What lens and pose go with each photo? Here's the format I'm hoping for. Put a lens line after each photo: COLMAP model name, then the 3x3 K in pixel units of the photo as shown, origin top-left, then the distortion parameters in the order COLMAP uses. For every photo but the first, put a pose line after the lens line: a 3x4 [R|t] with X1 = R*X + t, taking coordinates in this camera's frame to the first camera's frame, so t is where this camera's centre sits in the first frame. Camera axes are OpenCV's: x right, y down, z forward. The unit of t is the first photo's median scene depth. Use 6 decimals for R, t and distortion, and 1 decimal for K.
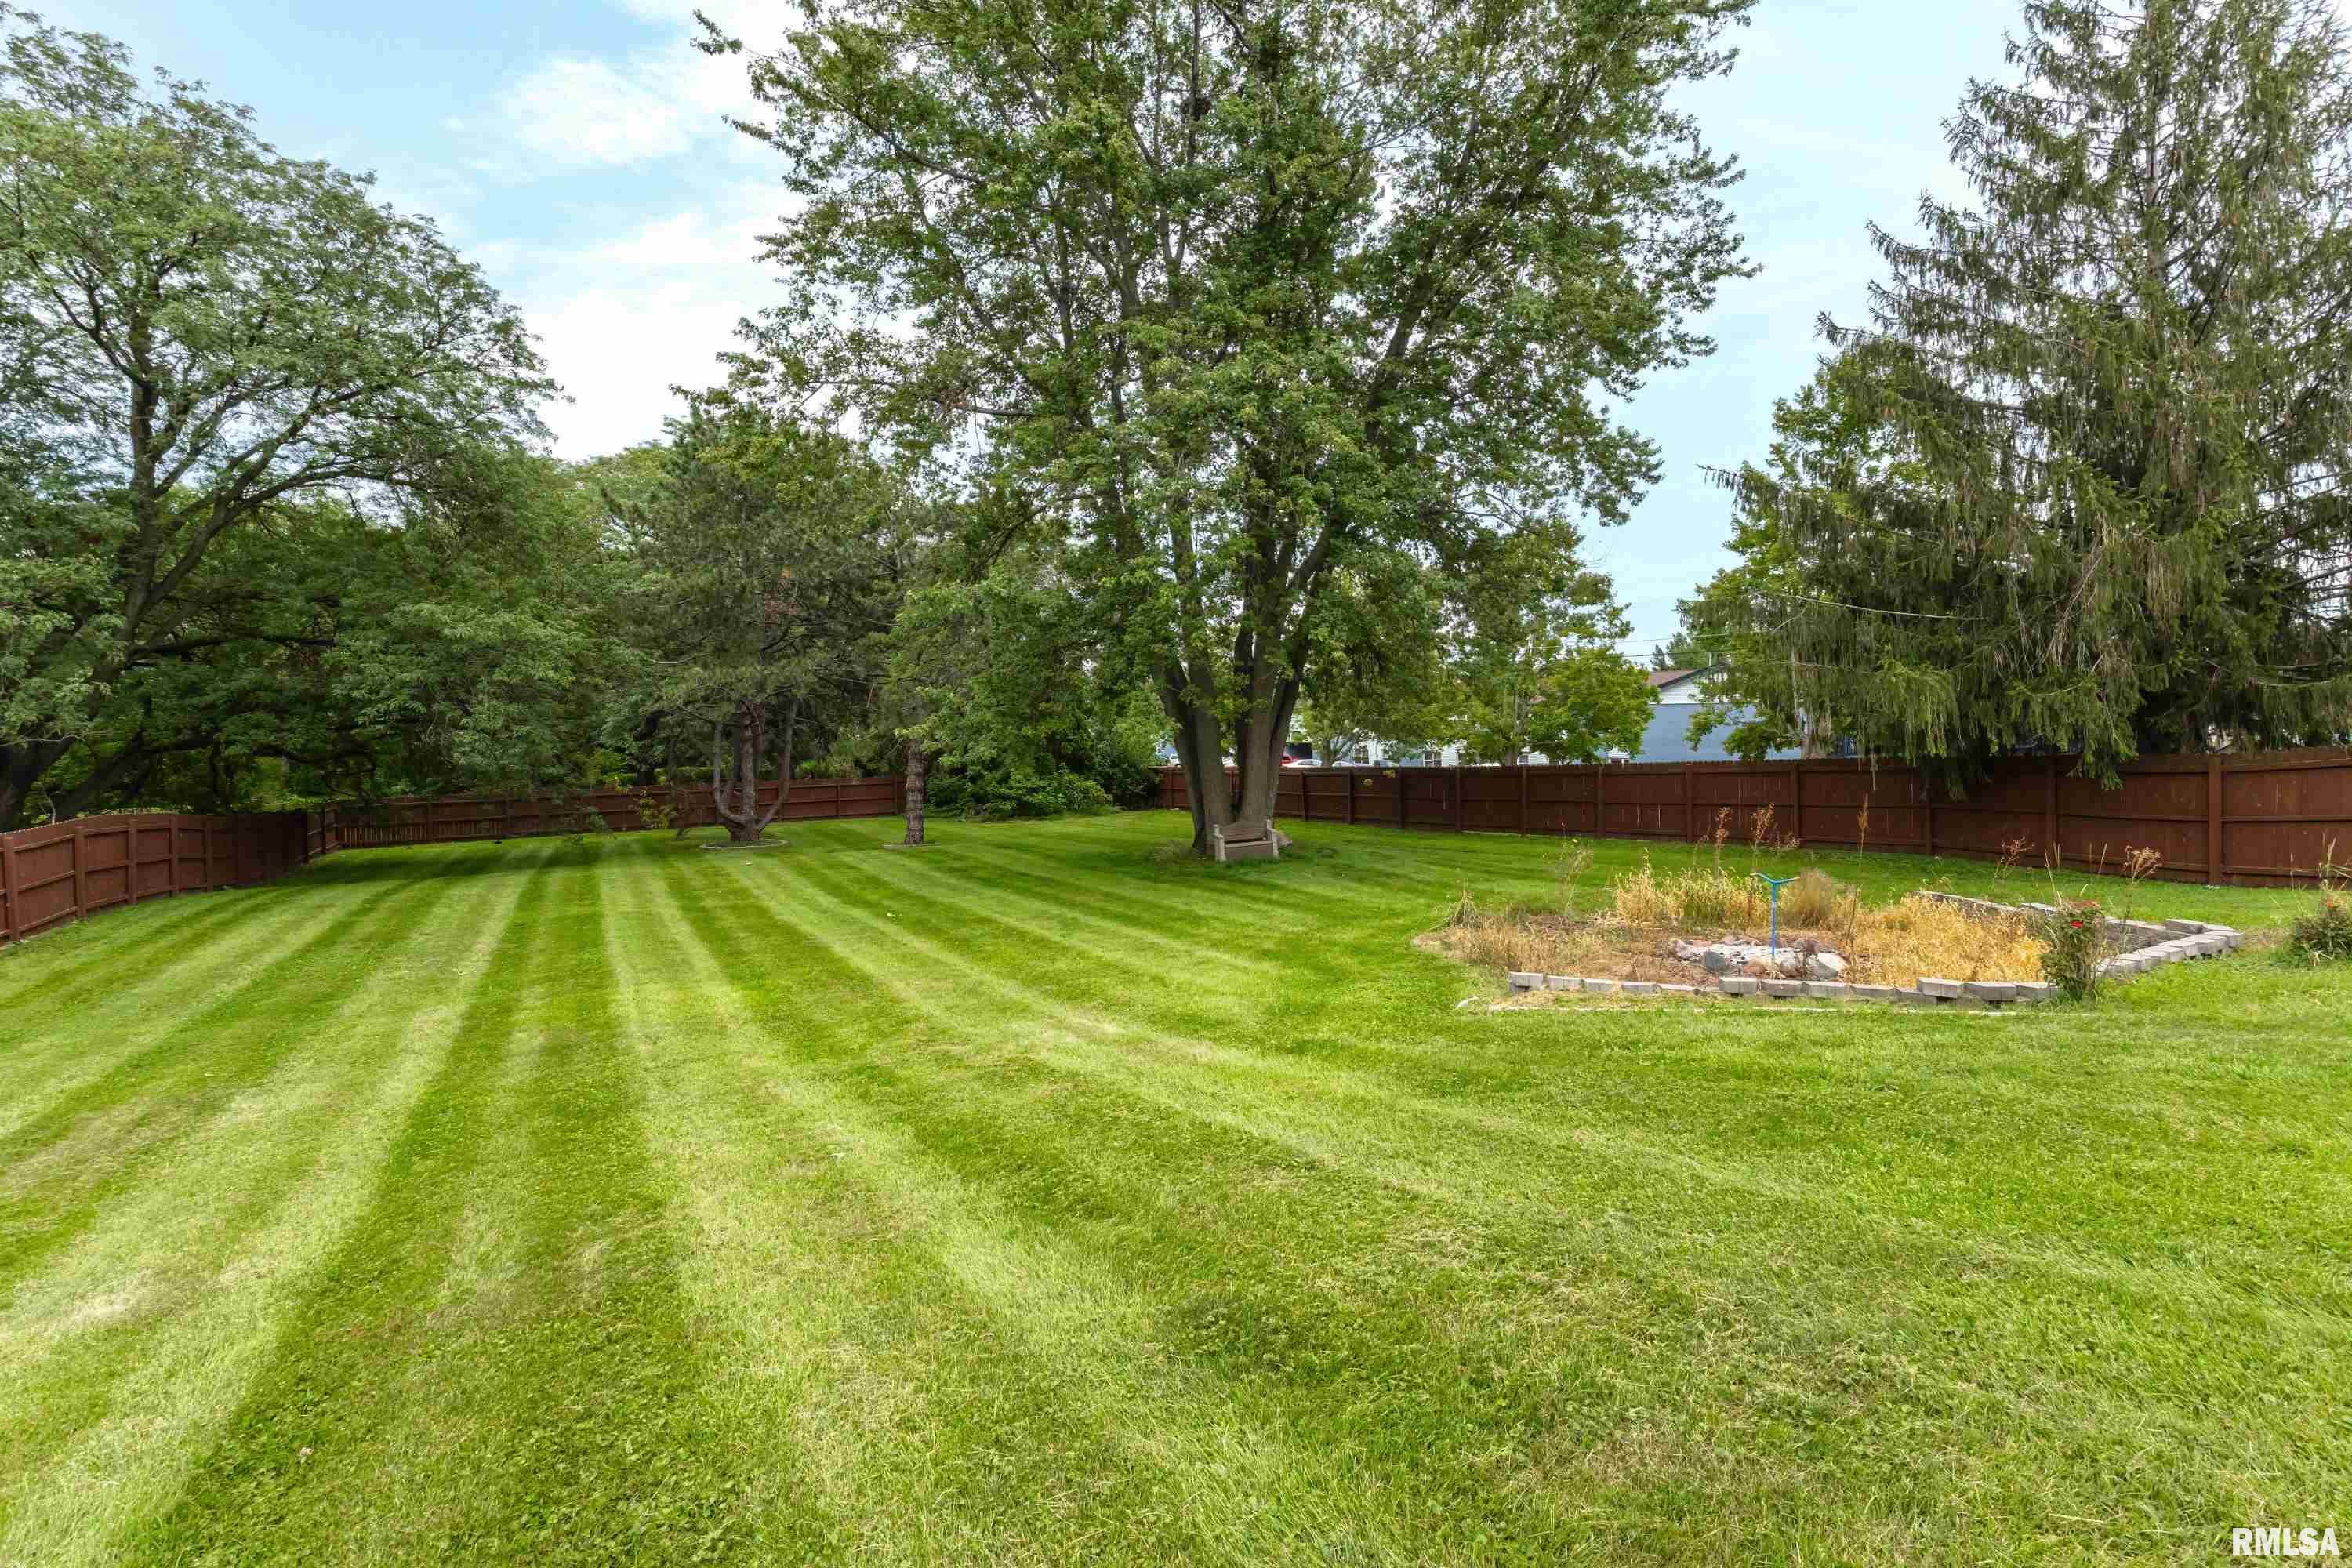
lens RADIAL K [[1124.9, 0, 1171.0], [0, 1124.9, 737.3], [0, 0, 1]] dist [0.002744, -0.000497]
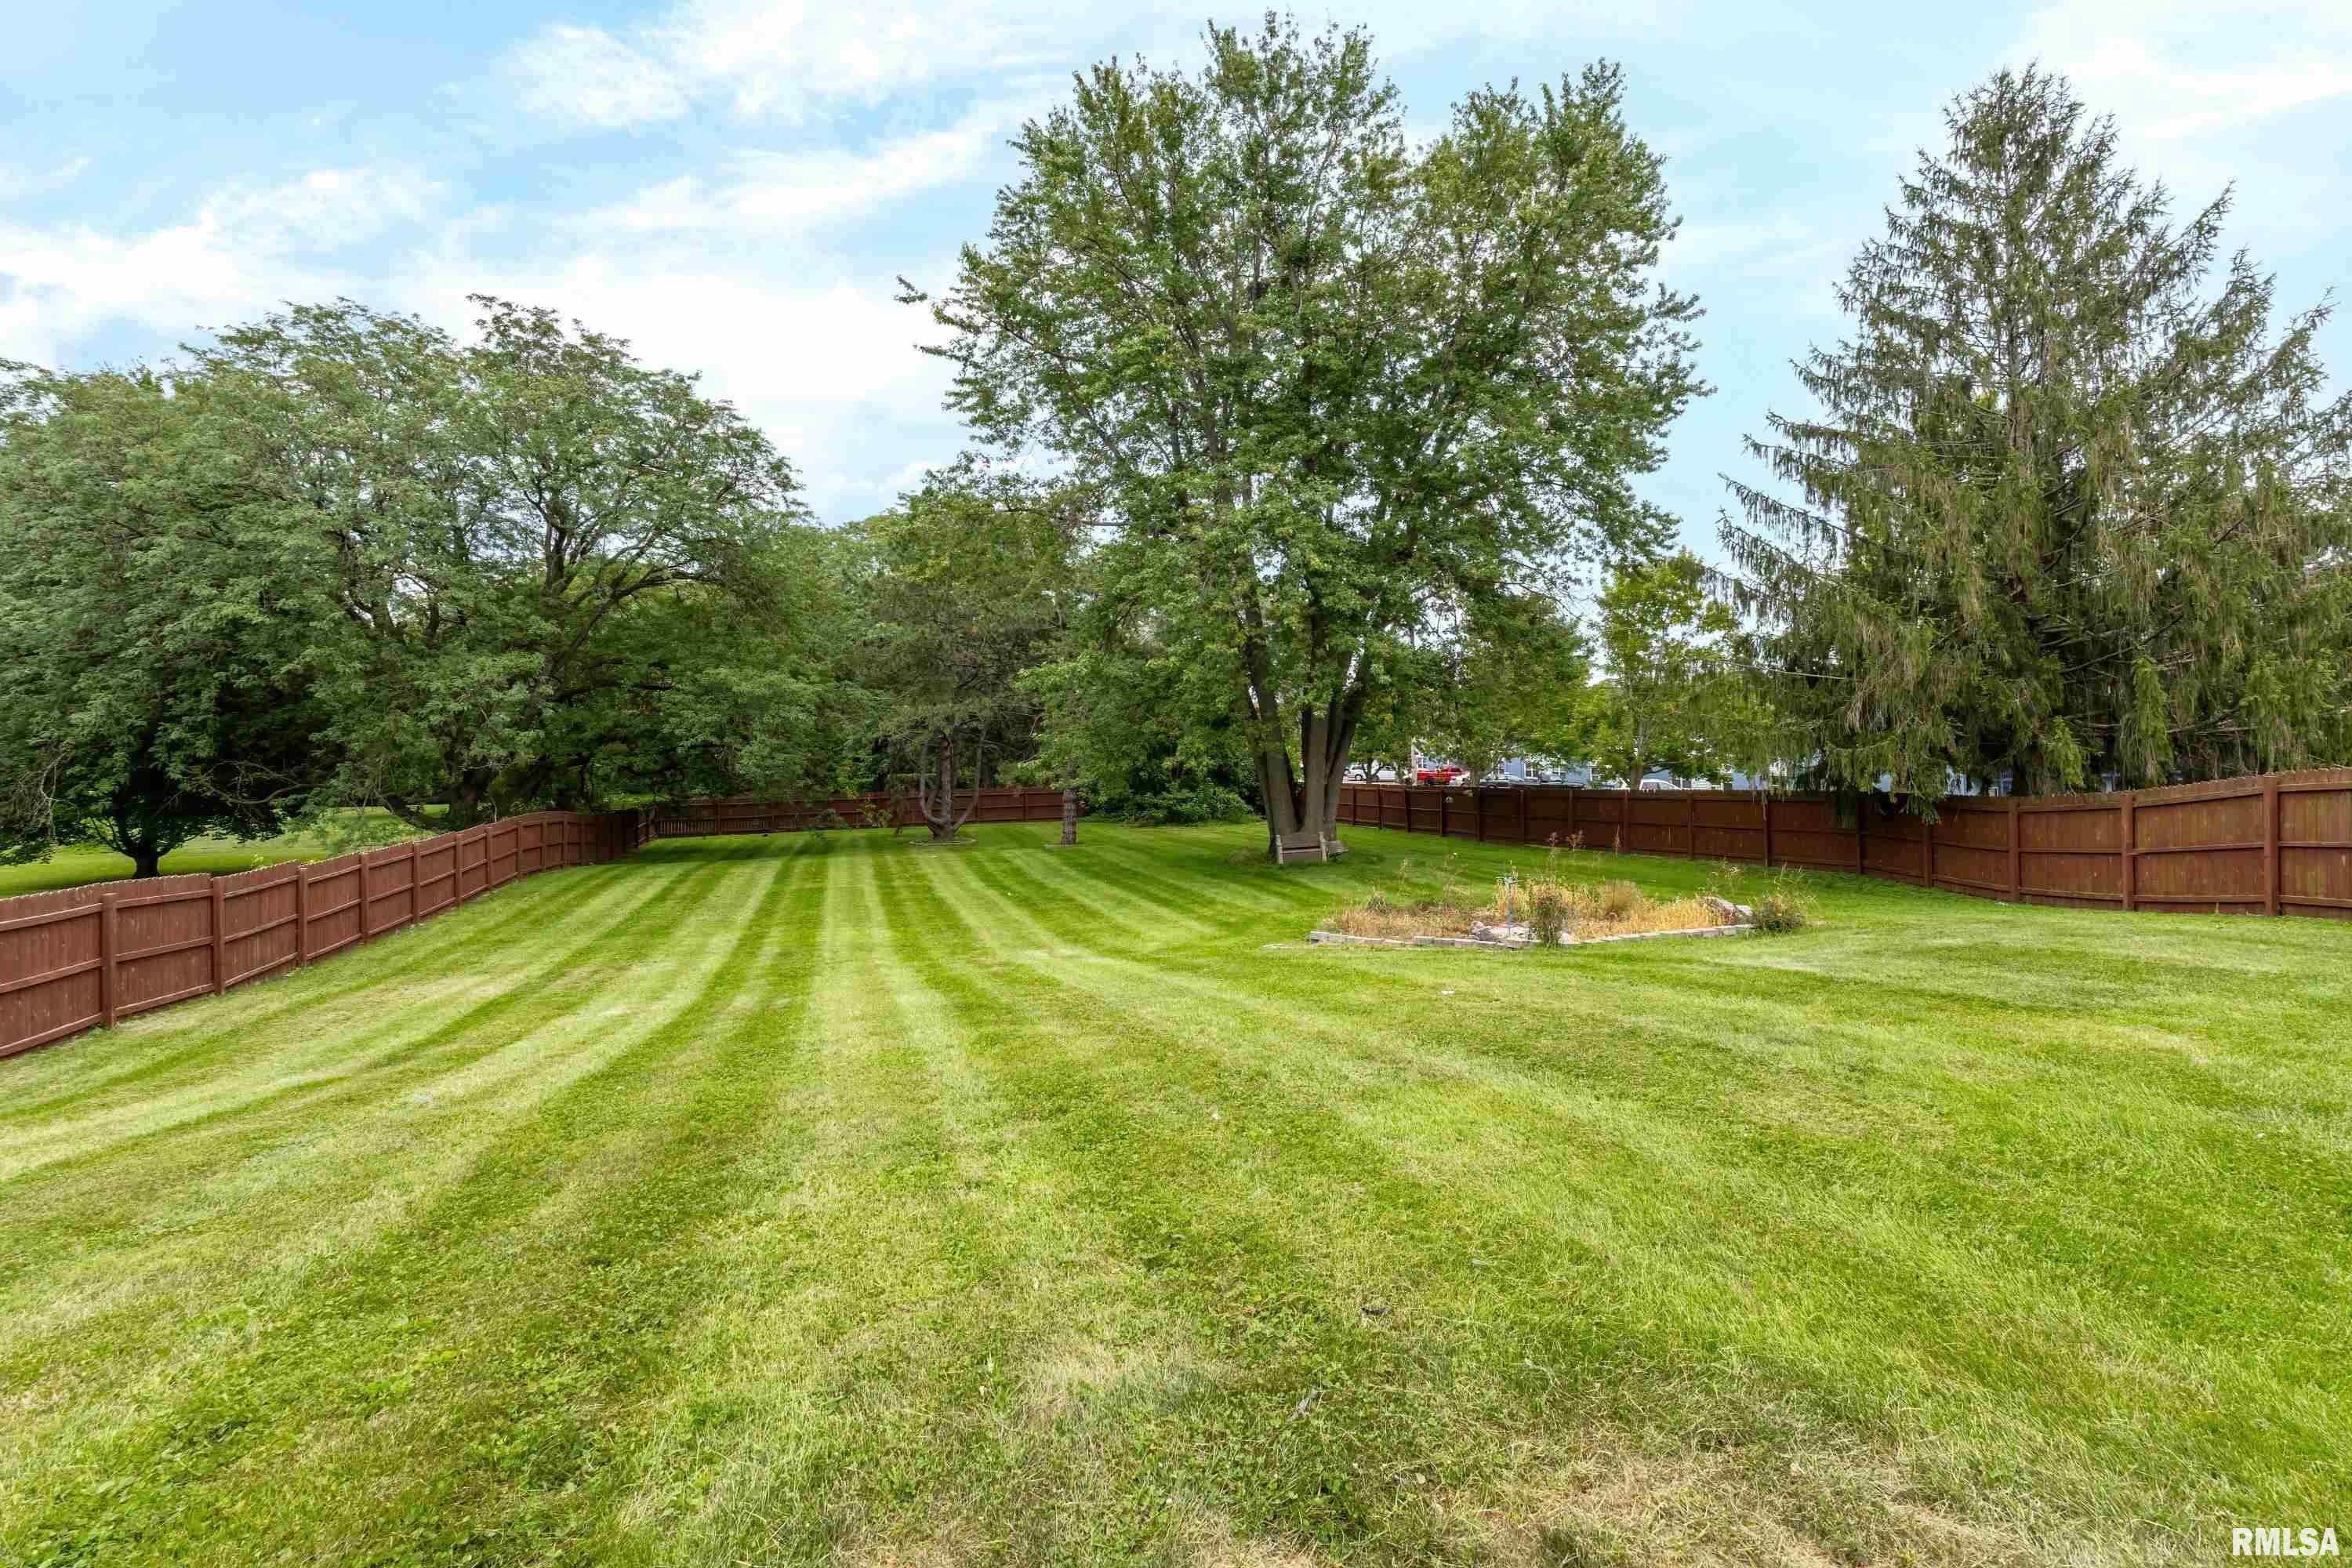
lens RADIAL K [[1091.5, 0, 1166.1], [0, 1091.5, 686.9], [0, 0, 1]] dist [-0.000355, -0.000031]
pose [[0.981557, -0.003425, -0.191139, 0.157441], [-0.006427, 0.998683, -0.050901, -0.026852], [0.191062, 0.051191, 0.980242, -0.250217]]
